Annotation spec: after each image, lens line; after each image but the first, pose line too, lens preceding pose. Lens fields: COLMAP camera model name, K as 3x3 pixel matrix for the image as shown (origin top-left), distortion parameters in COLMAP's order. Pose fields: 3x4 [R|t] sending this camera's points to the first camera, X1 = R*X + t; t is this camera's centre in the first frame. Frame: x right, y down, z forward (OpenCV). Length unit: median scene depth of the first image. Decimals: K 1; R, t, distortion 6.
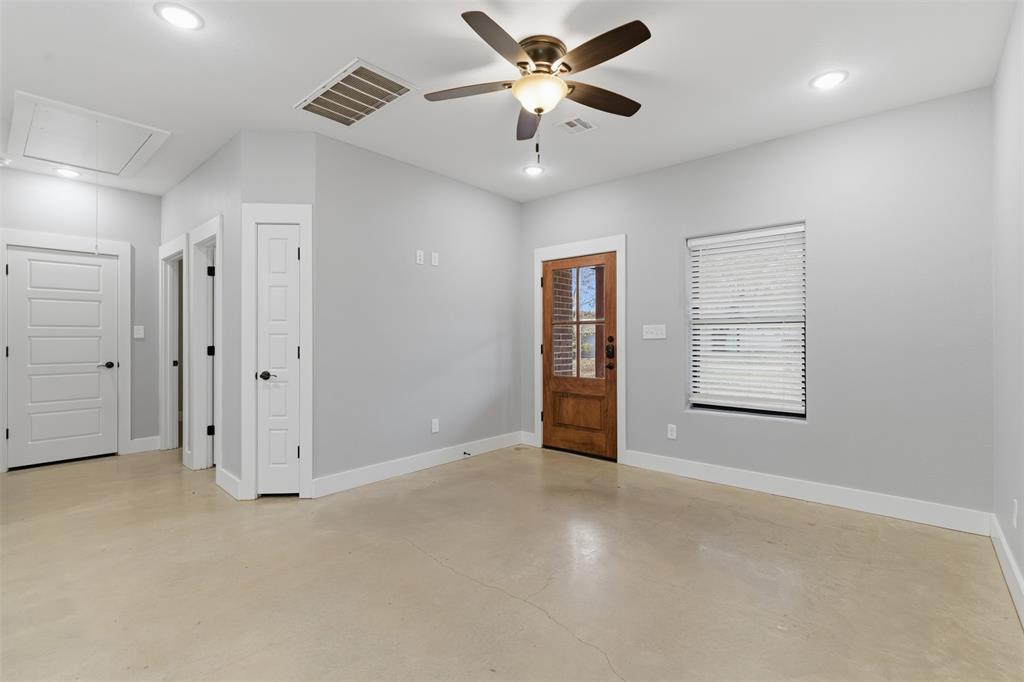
lens RADIAL K [[462.2, 0, 512.2], [0, 462.2, 336.0], [0, 0, 1]] dist [0.000067, -0.000134]
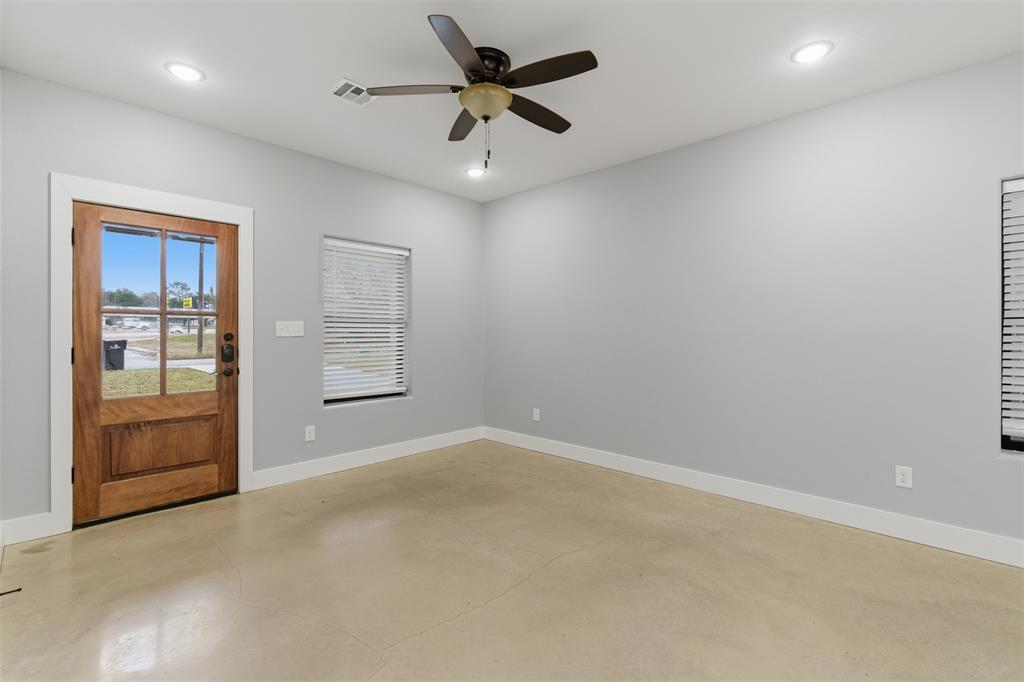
lens RADIAL K [[462.9, 0, 517.0], [0, 462.9, 333.2], [0, 0, 1]] dist [0.000711, -0.000141]
pose [[0.029378, 0.001592, 0.999567, -0.545820], [-0.005038, 0.999986, -0.001445, -0.001154], [-0.999556, -0.004993, 0.029386, 0.495213]]
